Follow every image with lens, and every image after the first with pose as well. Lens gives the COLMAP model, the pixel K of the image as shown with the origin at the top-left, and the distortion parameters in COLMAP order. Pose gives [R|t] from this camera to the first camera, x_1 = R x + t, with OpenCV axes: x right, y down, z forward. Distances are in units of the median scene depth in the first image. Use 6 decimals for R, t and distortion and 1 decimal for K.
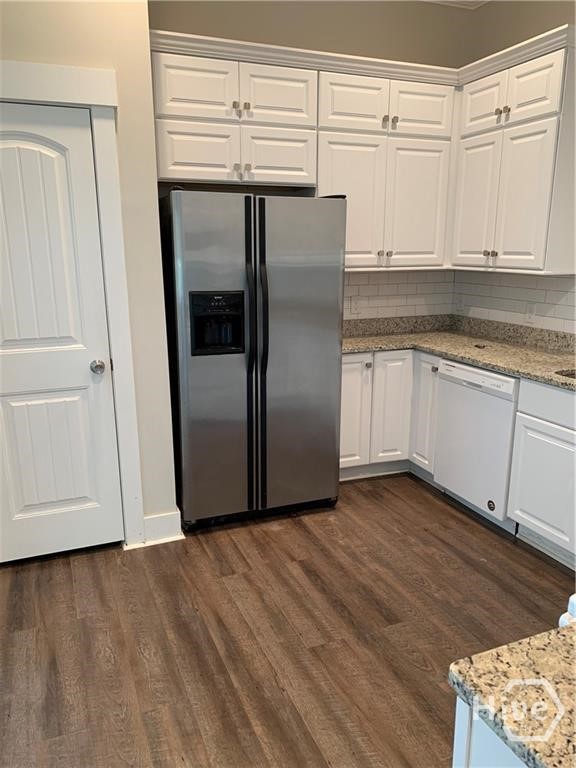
lens RADIAL K [[592.1, 0, 288.0], [0, 592.1, 379.9], [0, 0, 1]] dist [0.015957, -0.003707]
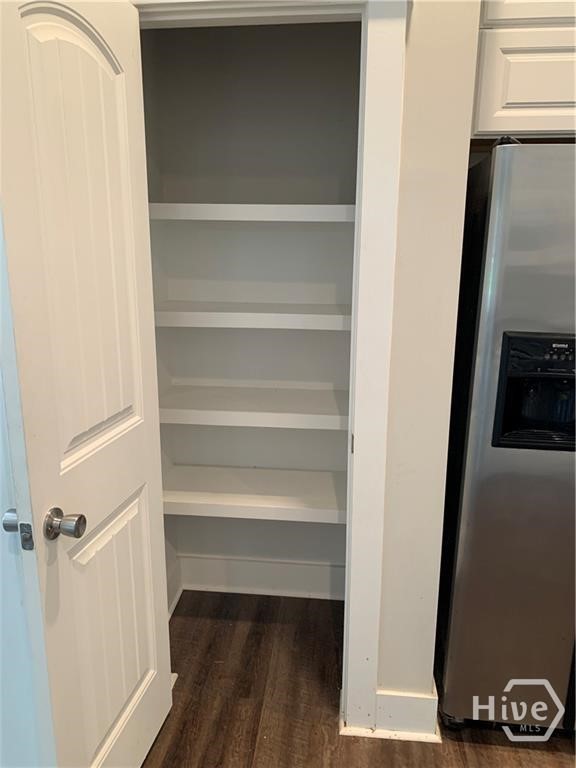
lens RADIAL K [[567.4, 0, 288.3], [0, 567.4, 387.4], [0, 0, 1]] dist [0.011064, 0.004382]
pose [[0.867470, 0.120769, -0.482609, -0.056053], [-0.122429, 0.992077, 0.028197, -0.062226], [0.482190, 0.034625, 0.875382, 0.316937]]
